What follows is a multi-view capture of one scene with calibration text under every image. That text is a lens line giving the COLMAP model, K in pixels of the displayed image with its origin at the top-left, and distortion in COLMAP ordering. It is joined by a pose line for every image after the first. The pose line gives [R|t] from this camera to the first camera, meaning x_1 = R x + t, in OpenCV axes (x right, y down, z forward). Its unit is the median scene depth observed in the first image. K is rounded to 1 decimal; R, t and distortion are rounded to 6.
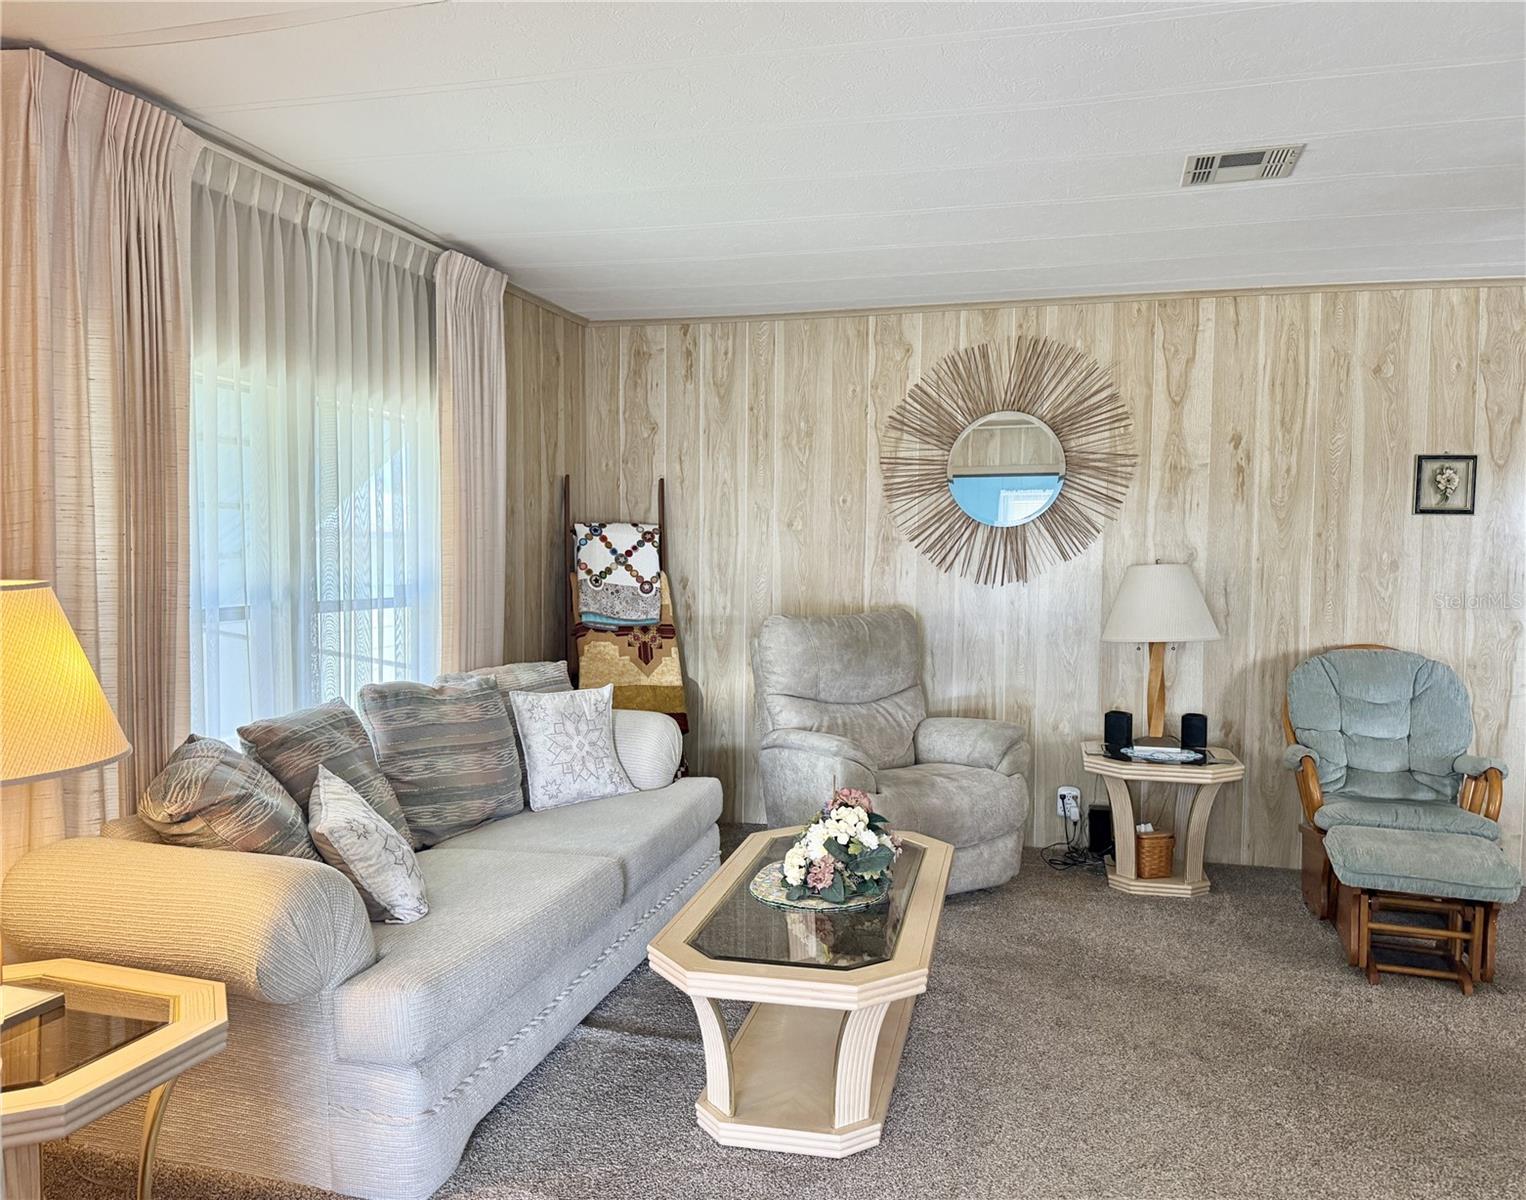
lens RADIAL K [[1137.7, 0, 763.0], [0, 1137.7, 600.0], [0, 0, 1]] dist [0.082792, -0.117736]
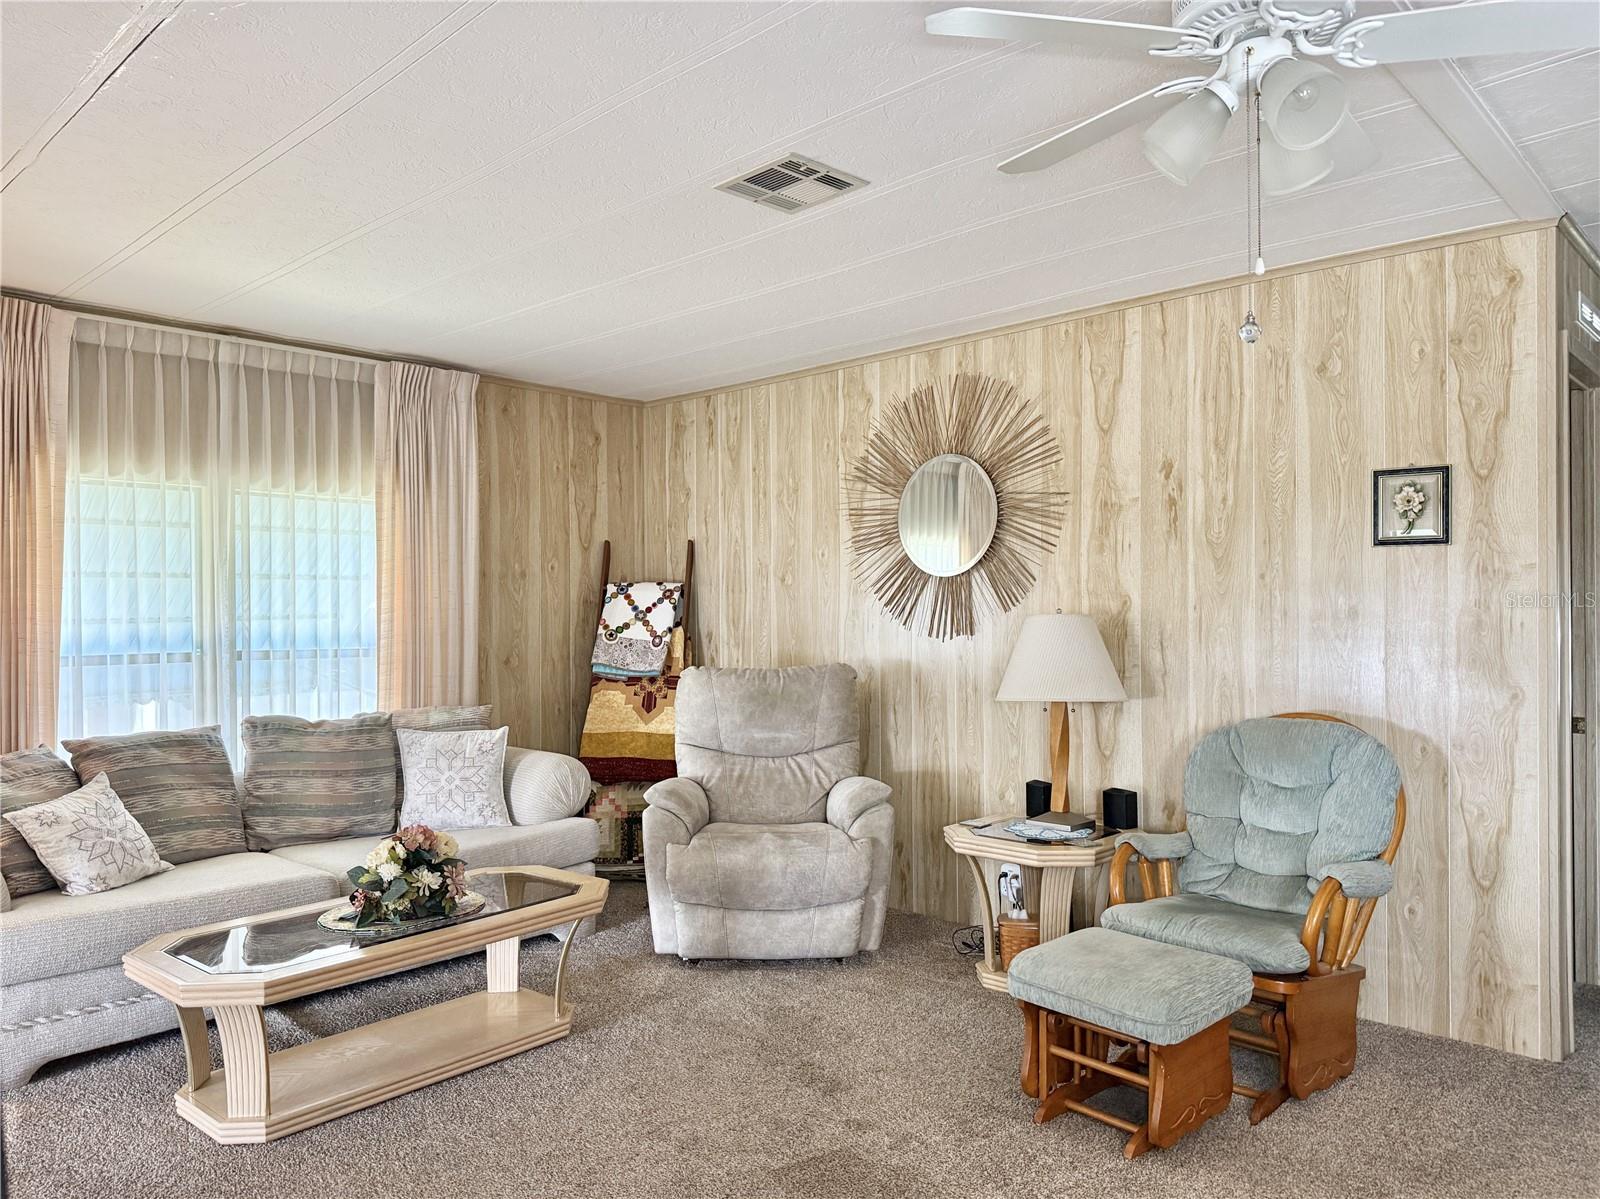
lens RADIAL K [[1118.2, 0, 800.0], [0, 1118.2, 599.5], [0, 0, 1]] dist [0.101202, -0.146137]
pose [[0.880013, -0.017324, -0.474634, 0.563175], [-0.009110, 0.998535, -0.053336, 0.005212], [0.474863, 0.051260, 0.878566, 0.140799]]
